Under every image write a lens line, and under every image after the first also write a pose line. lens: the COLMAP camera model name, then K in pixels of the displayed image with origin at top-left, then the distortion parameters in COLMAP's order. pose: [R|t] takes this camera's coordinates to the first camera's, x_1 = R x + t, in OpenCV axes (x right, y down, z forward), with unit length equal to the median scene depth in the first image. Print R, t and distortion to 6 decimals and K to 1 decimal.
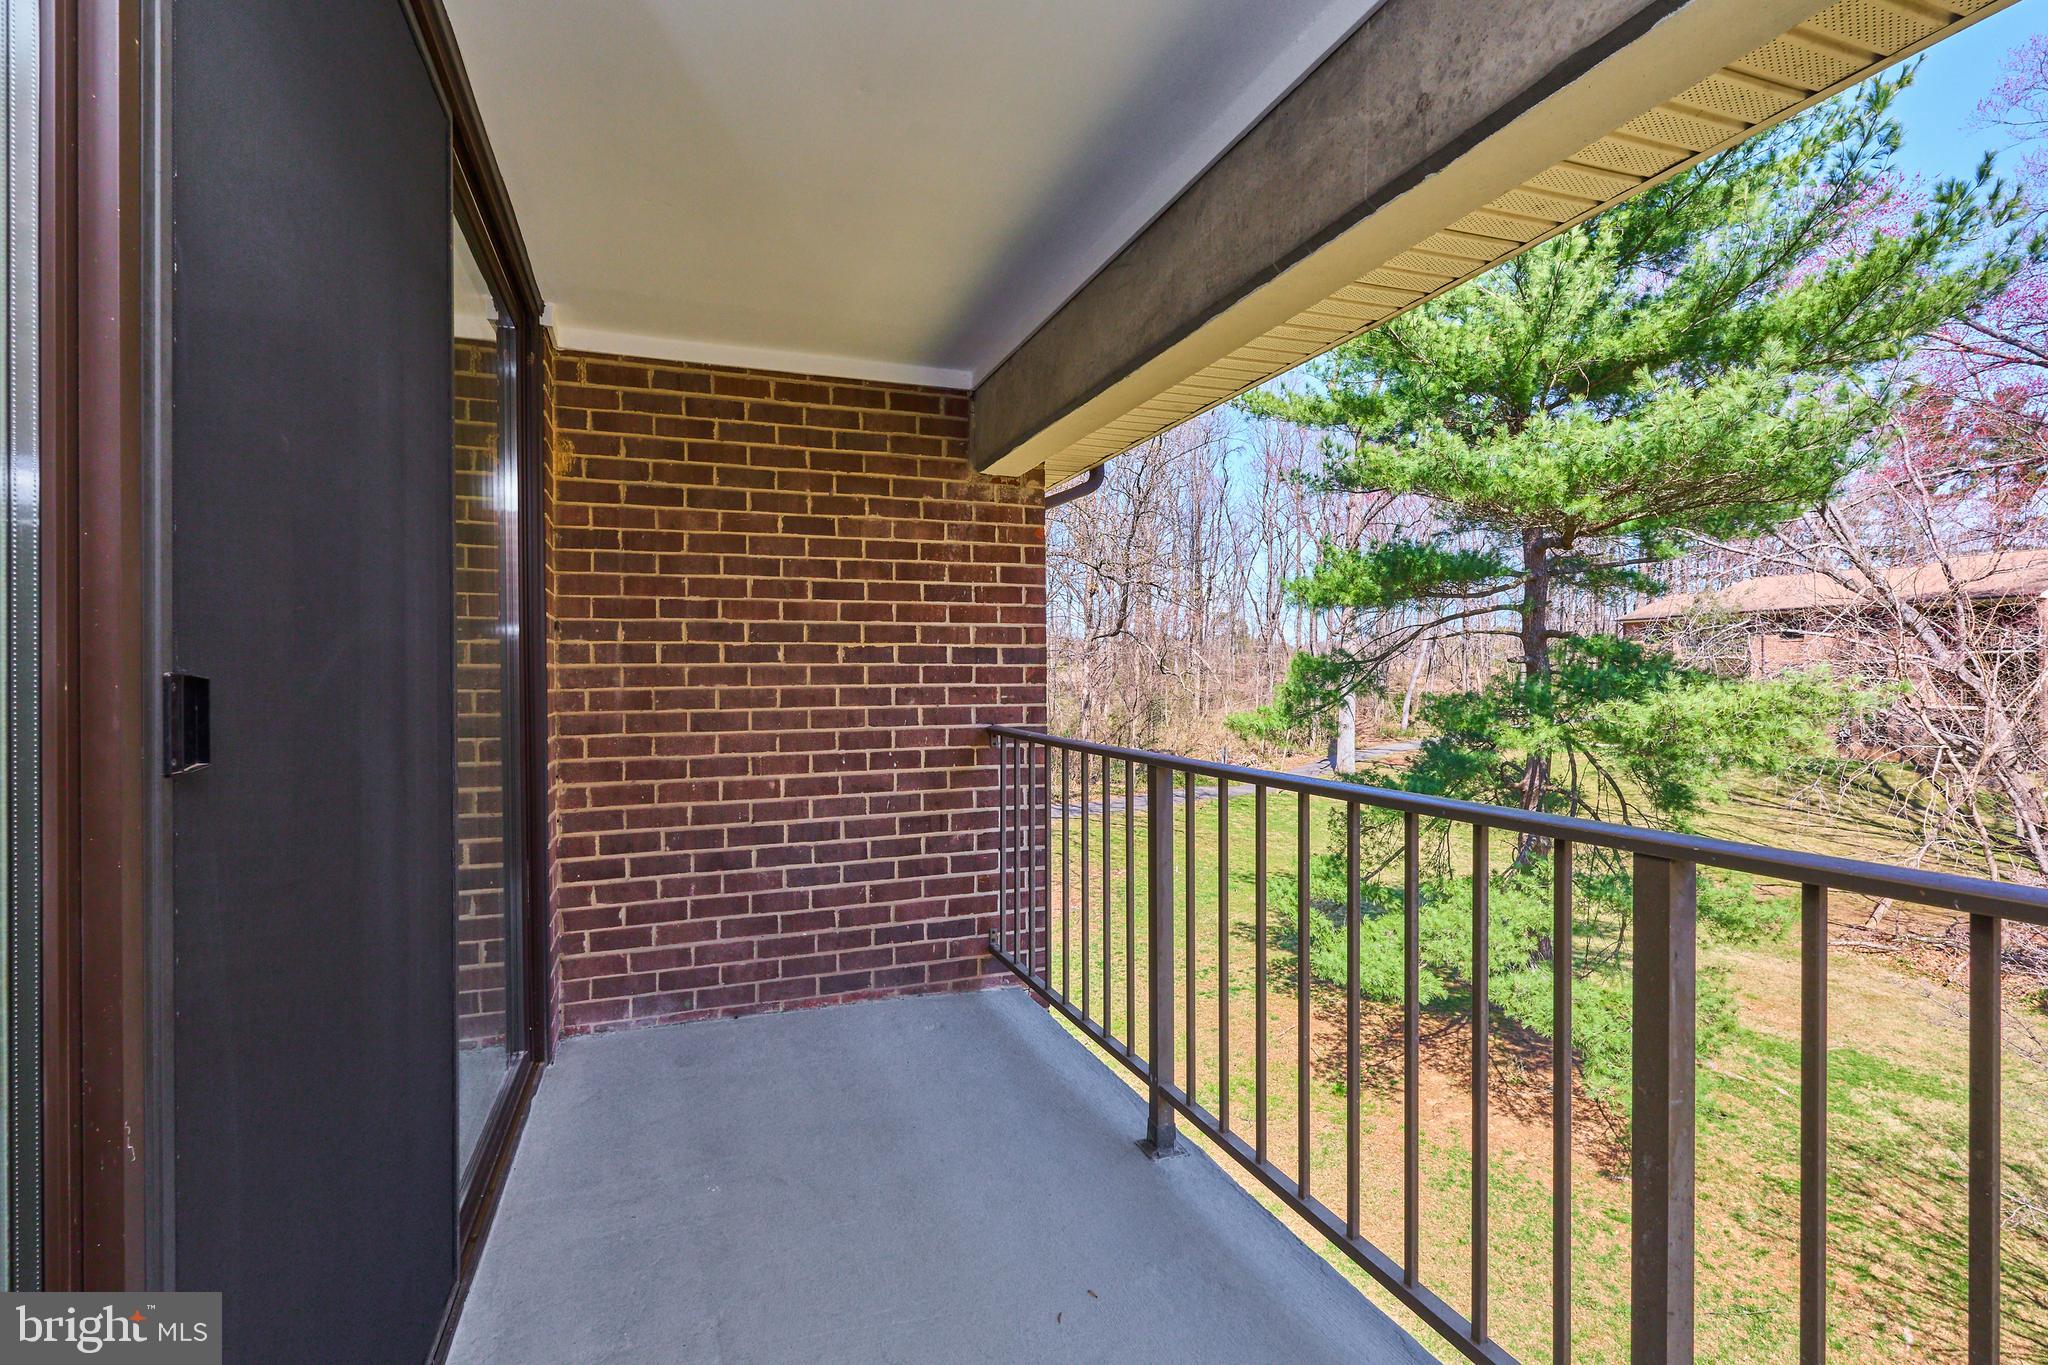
lens RADIAL K [[963.1, 0, 1020.4], [0, 963.1, 669.3], [0, 0, 1]] dist [-0.000381, 0.000477]
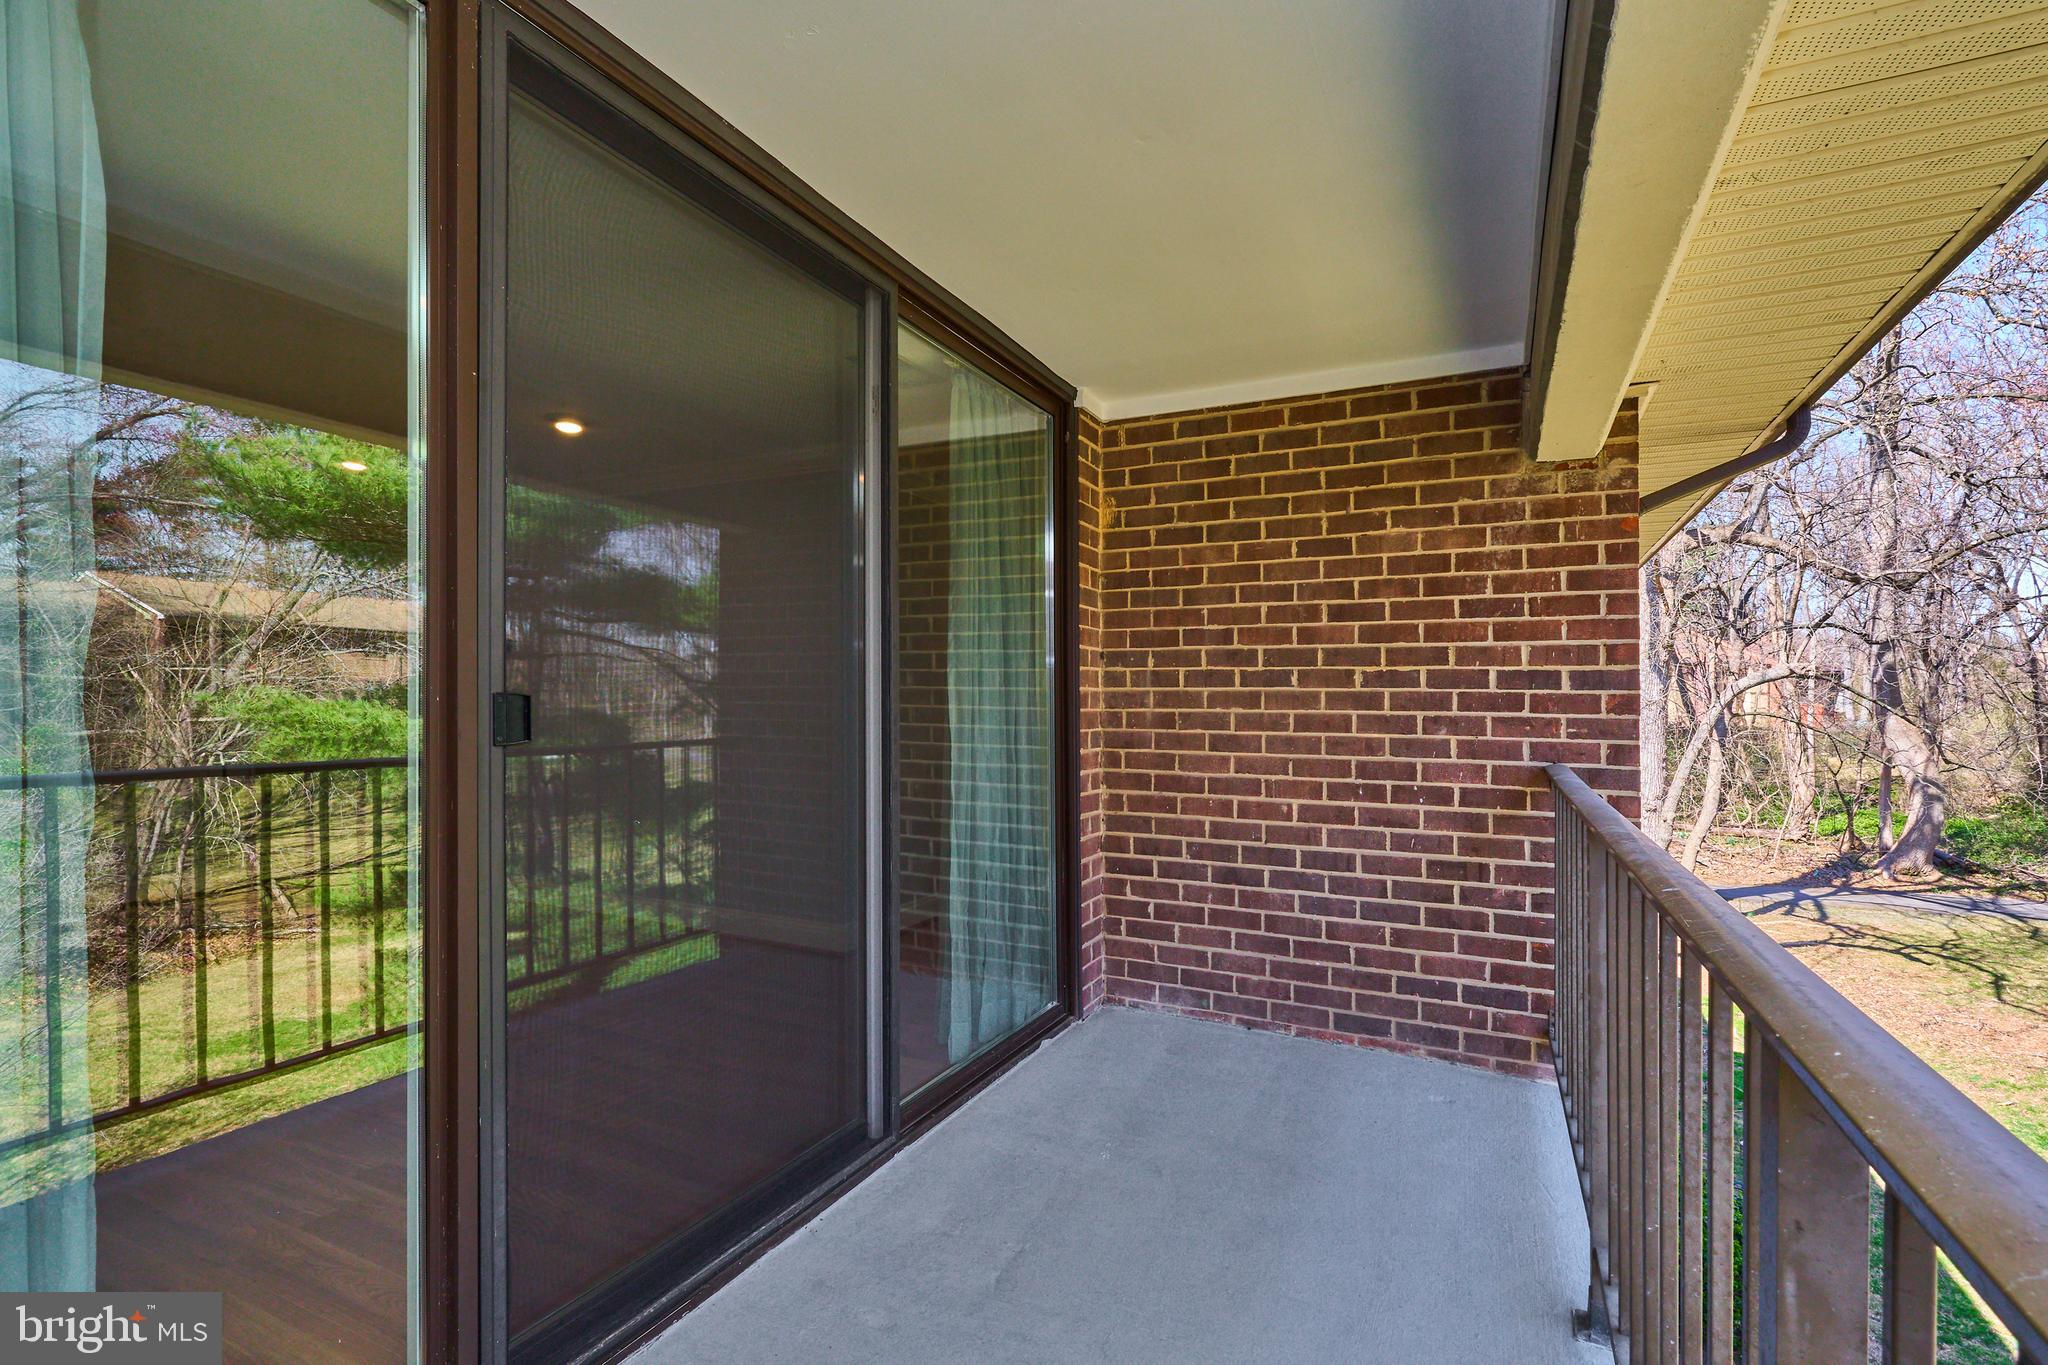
lens RADIAL K [[937.5, 0, 969.7], [0, 937.5, 693.5], [0, 0, 1]] dist [-0.000643, 0.000077]
pose [[0.673860, 0.009153, -0.738803, 0.230818], [-0.008367, 0.999954, 0.004757, -0.002196], [0.738812, 0.002976, 0.673905, 0.088964]]
